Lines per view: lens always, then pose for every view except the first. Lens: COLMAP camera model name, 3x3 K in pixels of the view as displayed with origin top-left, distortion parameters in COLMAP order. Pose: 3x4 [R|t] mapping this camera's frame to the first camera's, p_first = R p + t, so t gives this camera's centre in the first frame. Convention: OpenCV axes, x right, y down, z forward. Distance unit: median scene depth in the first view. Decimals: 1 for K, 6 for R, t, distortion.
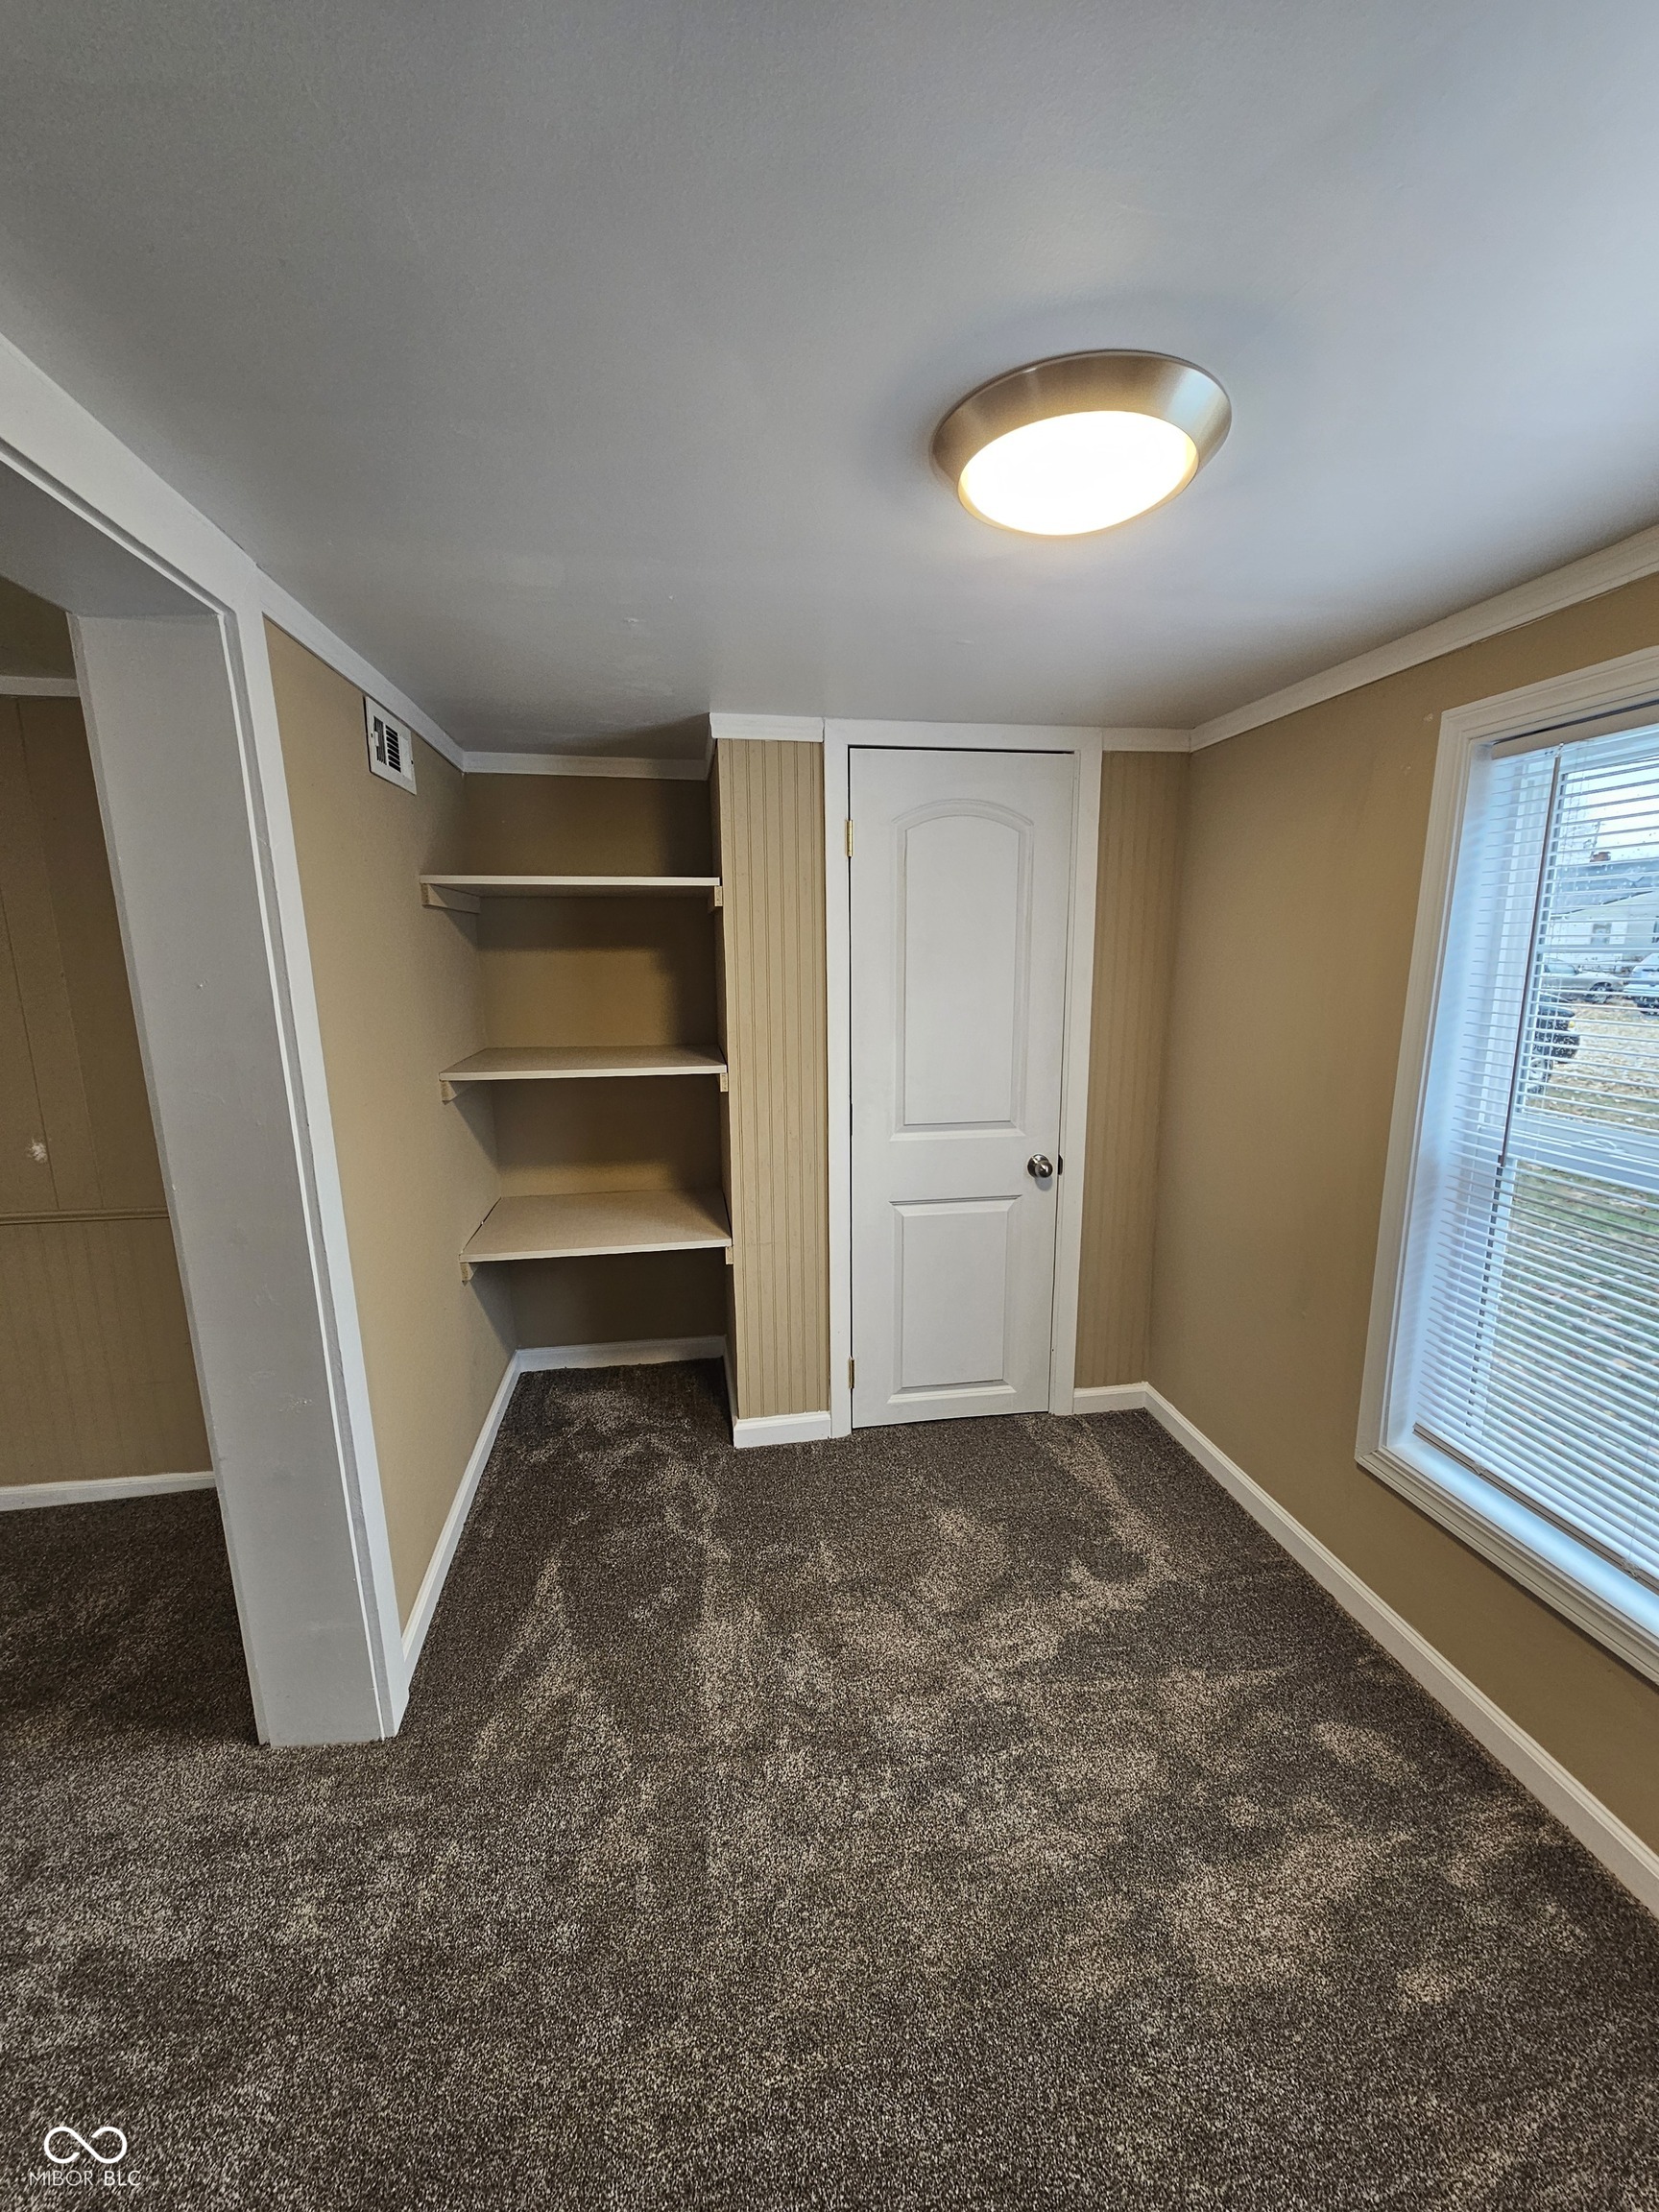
lens RADIAL K [[904.2, 0, 830.8], [0, 904.2, 1120.3], [0, 0, 1]] dist [-0.004156, 0.001222]
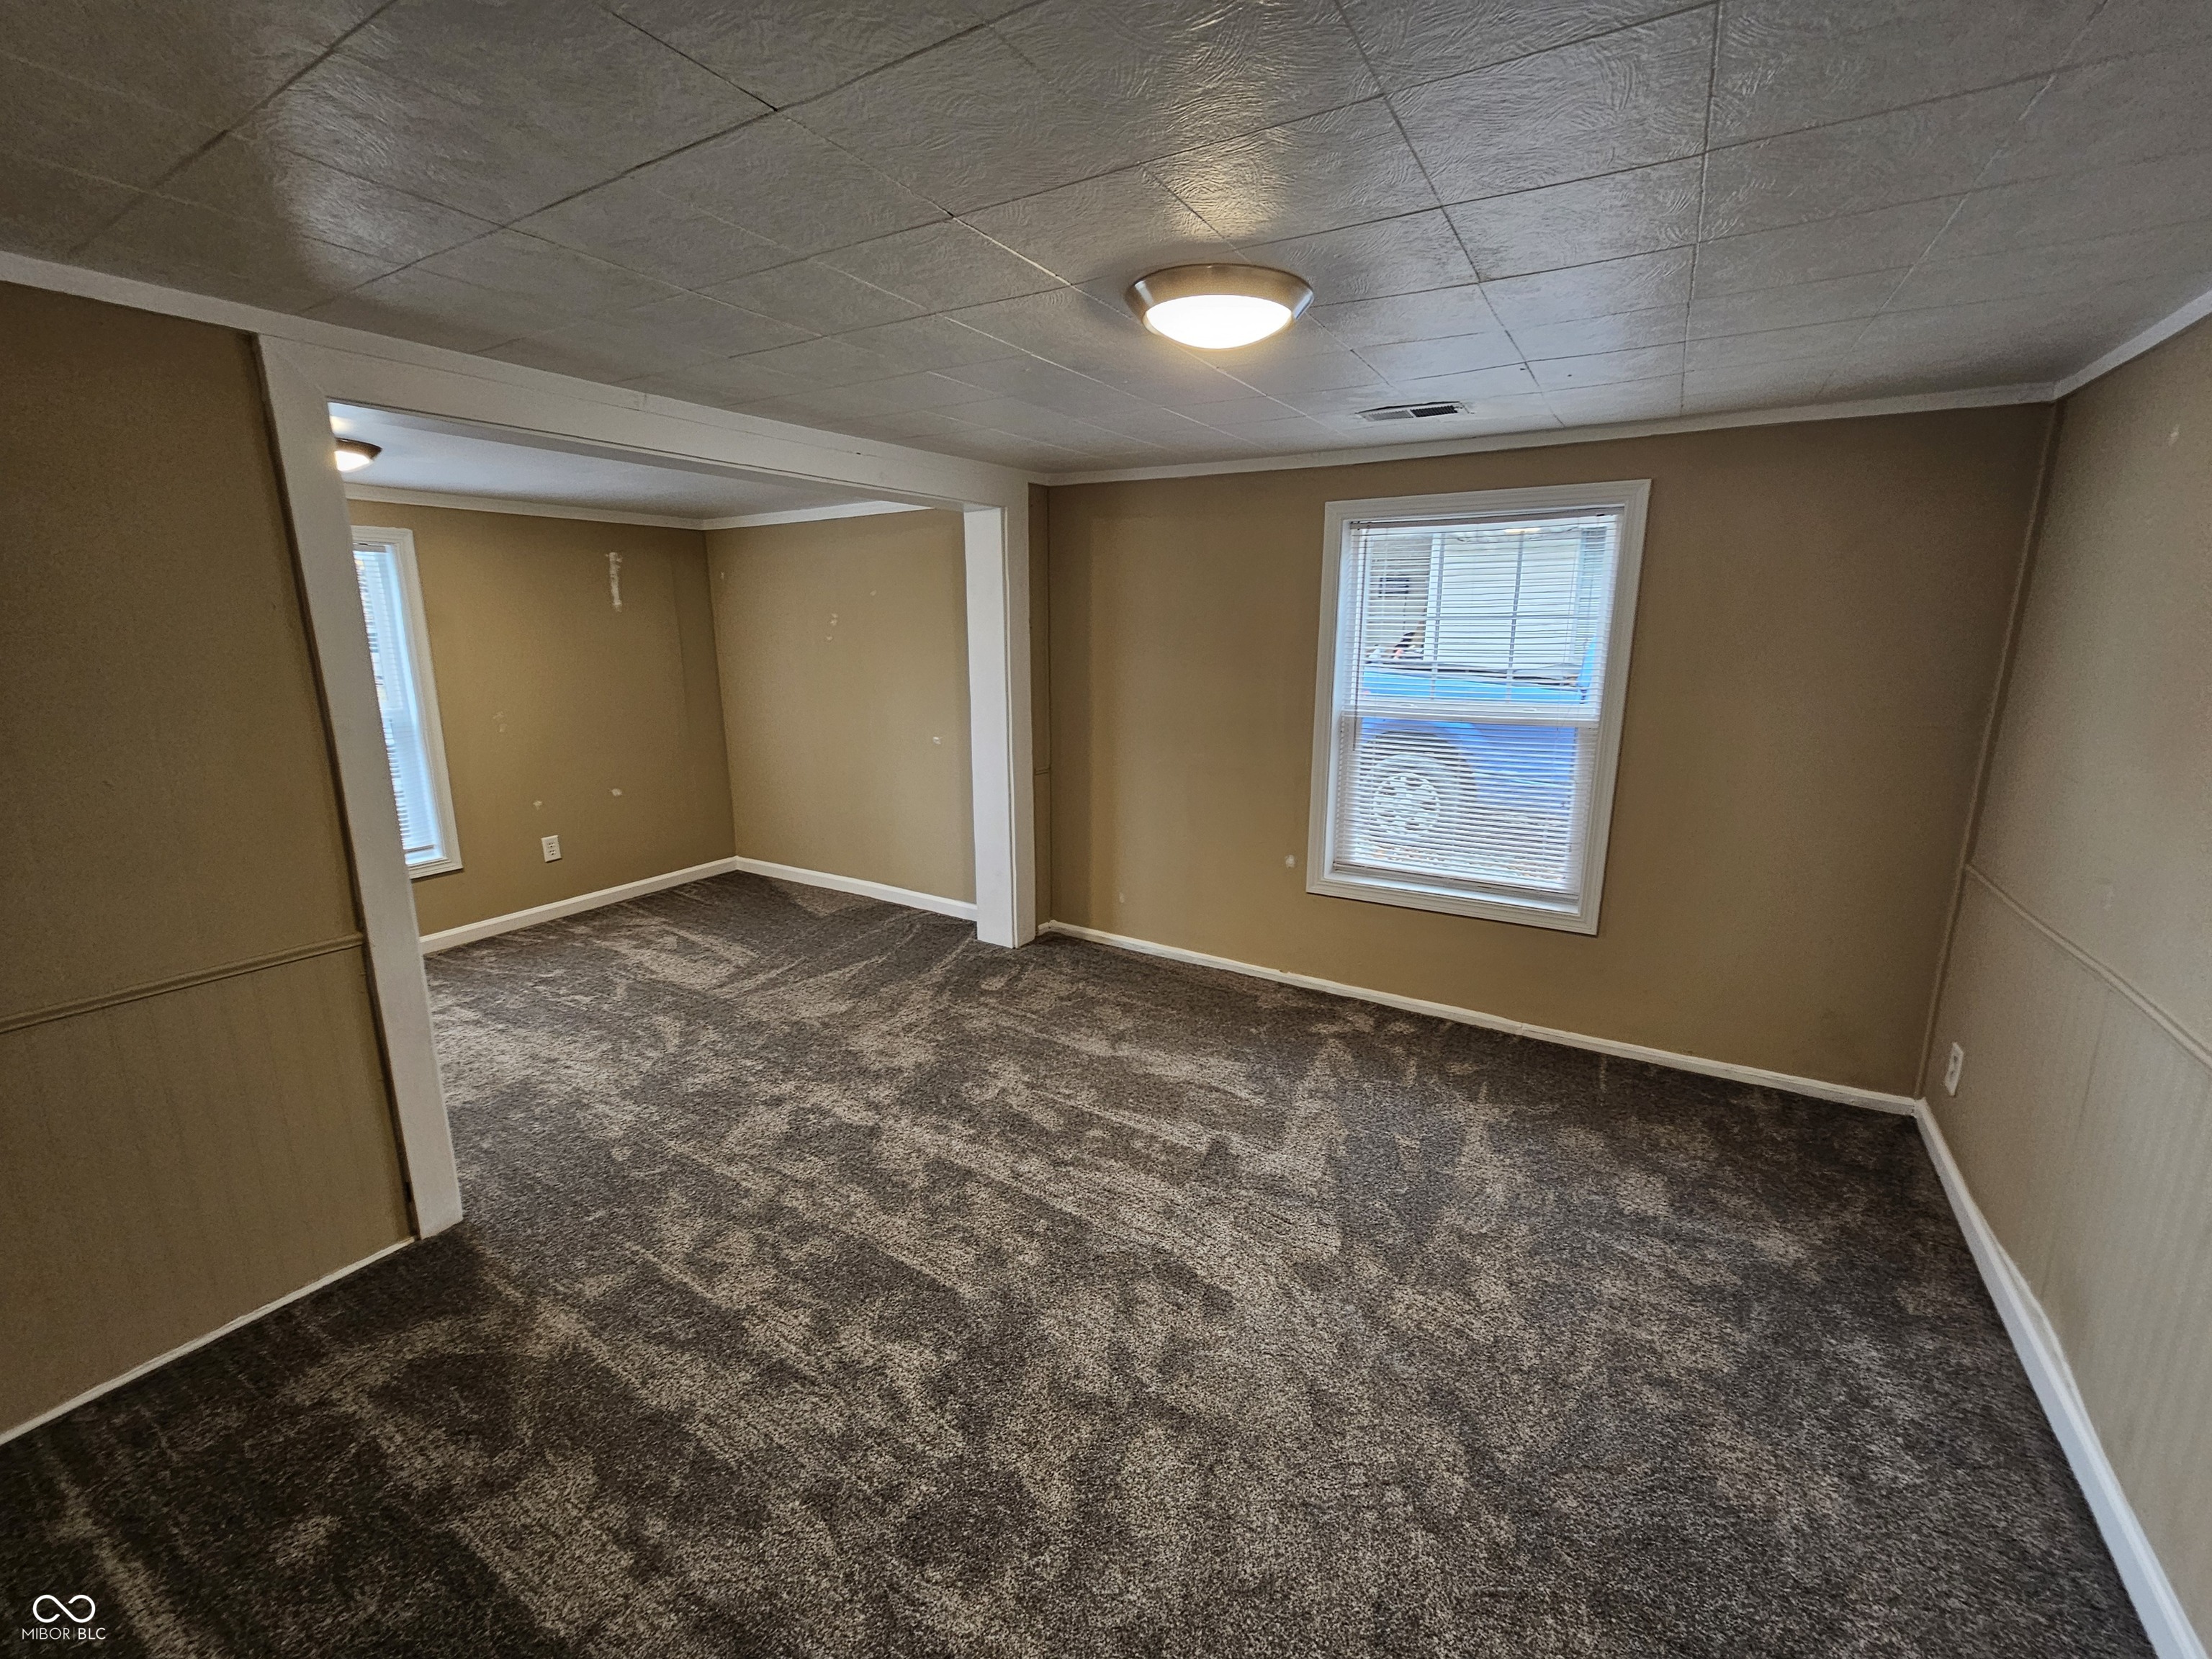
lens RADIAL K [[904.2, 0, 1102.7], [0, 904.2, 822.1], [0, 0, 1]] dist [-0.004156, 0.001222]
pose [[-0.750800, -0.142089, 0.645066, -1.891737], [0.128482, 0.926521, 0.353626, -0.193282], [-0.647913, 0.348382, -0.677376, 0.945429]]
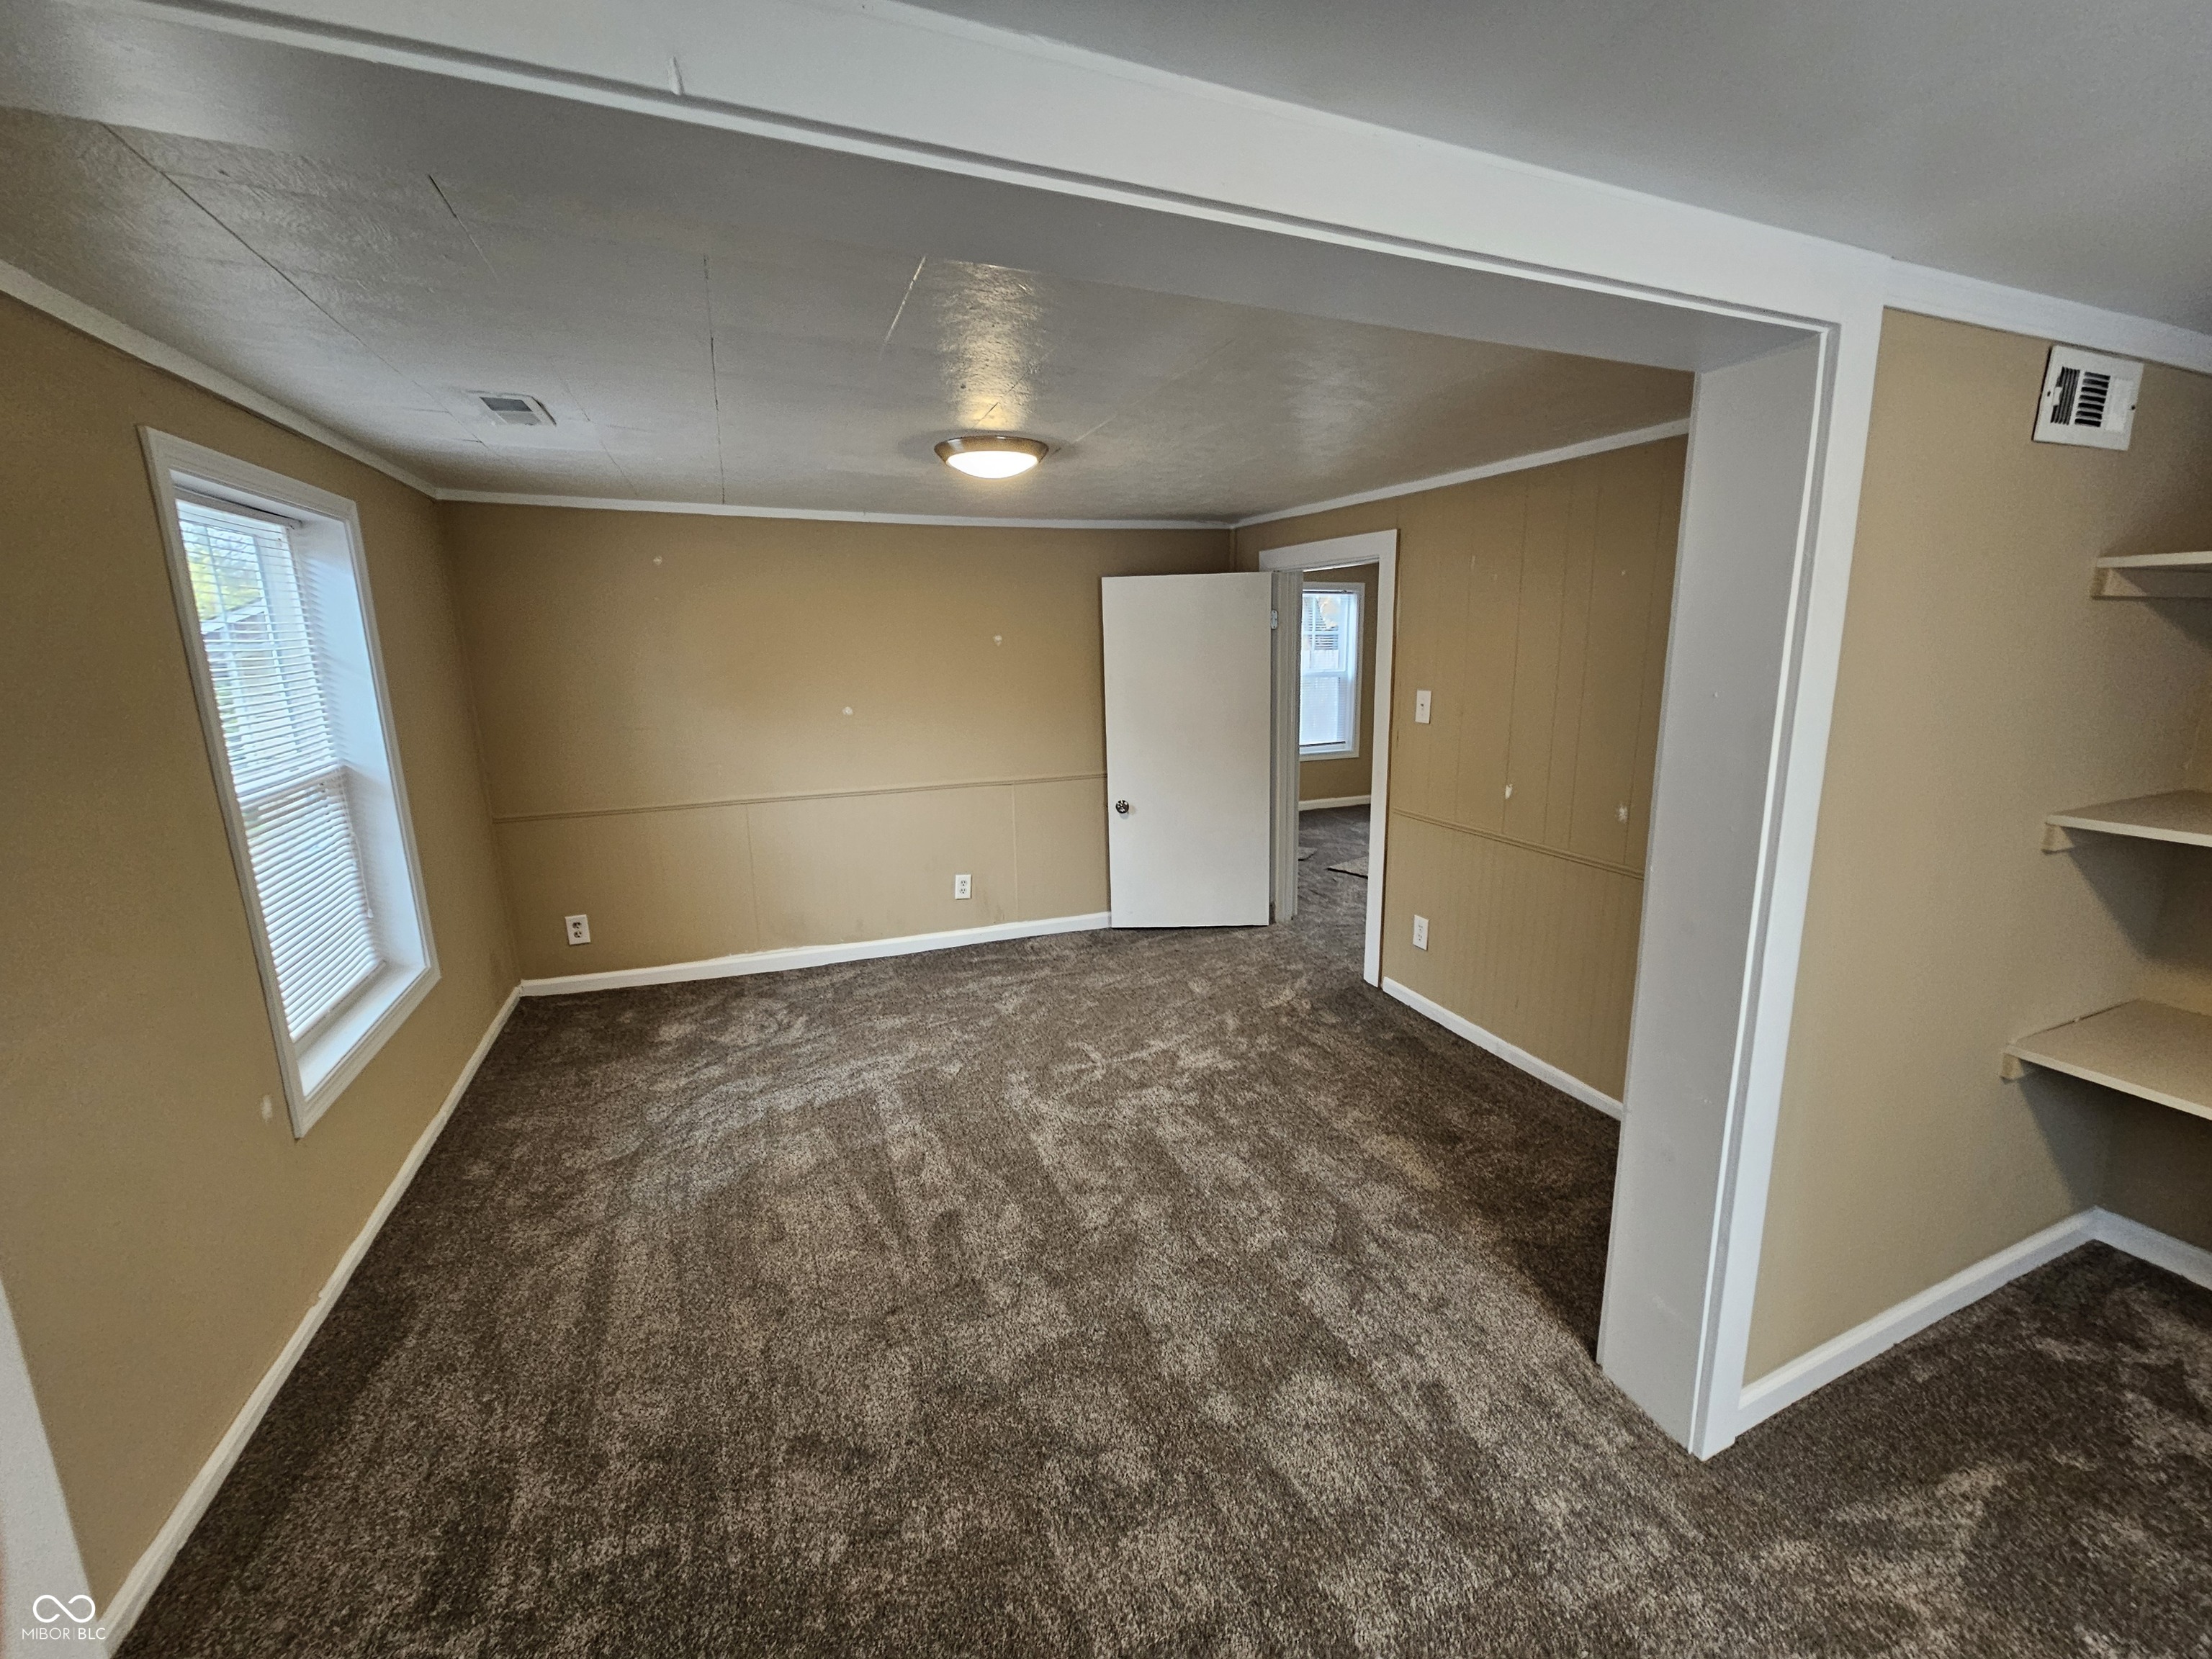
lens RADIAL K [[904.2, 0, 1114.7], [0, 904.2, 822.2], [0, 0, 1]] dist [-0.004156, 0.001222]
pose [[0.227385, 0.196248, -0.953825, 0.154795], [-0.173910, 0.971920, 0.158512, -0.035022], [0.958150, 0.129836, 0.255130, 0.039519]]
